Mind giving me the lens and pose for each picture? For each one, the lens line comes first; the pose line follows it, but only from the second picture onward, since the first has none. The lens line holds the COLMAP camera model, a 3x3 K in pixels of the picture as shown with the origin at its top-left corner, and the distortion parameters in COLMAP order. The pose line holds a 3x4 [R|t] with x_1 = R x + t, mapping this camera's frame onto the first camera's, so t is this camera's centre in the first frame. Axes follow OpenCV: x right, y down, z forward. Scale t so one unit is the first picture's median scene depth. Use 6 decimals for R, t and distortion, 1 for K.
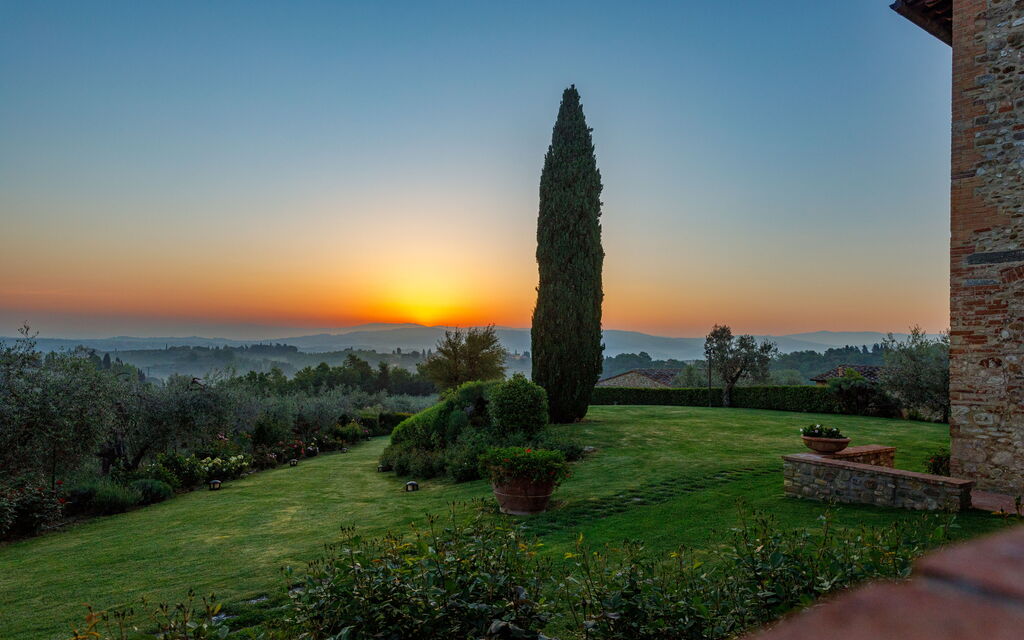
lens RADIAL K [[690.0, 0, 512.0], [0, 690.0, 320.0], [0, 0, 1]] dist [-0.006231, 0.000164]
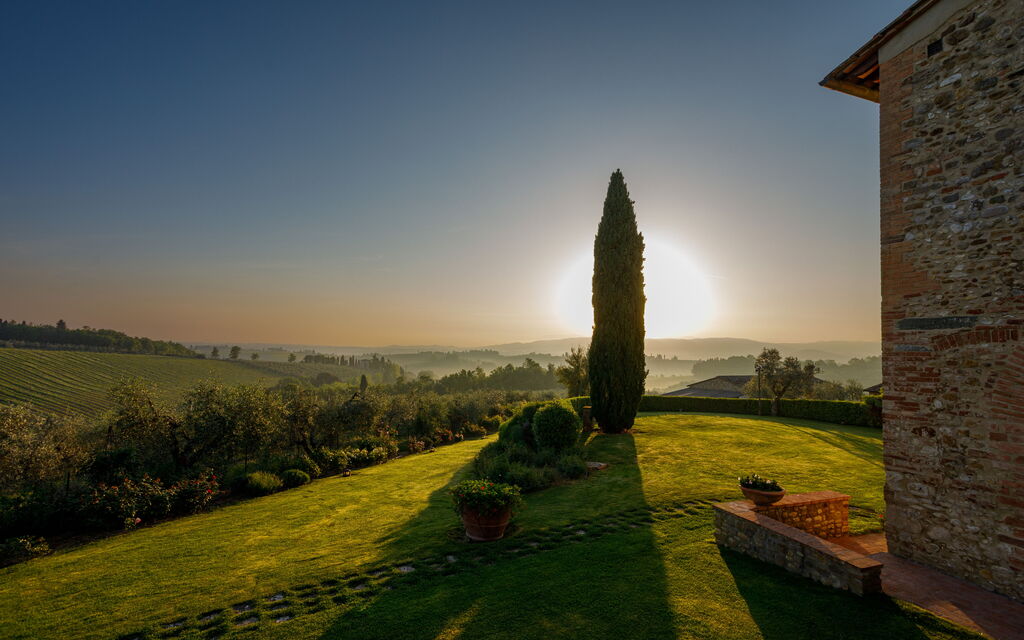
lens RADIAL K [[484.6, 0, 520.0], [0, 484.6, 320.1], [0, 0, 1]] dist [-0.045715, 0.030408]
pose [[0.963156, -0.019855, -0.268211, 0.321562], [0.014145, 0.999631, -0.023206, -0.086822], [0.268573, 0.018557, 0.963081, 0.188064]]
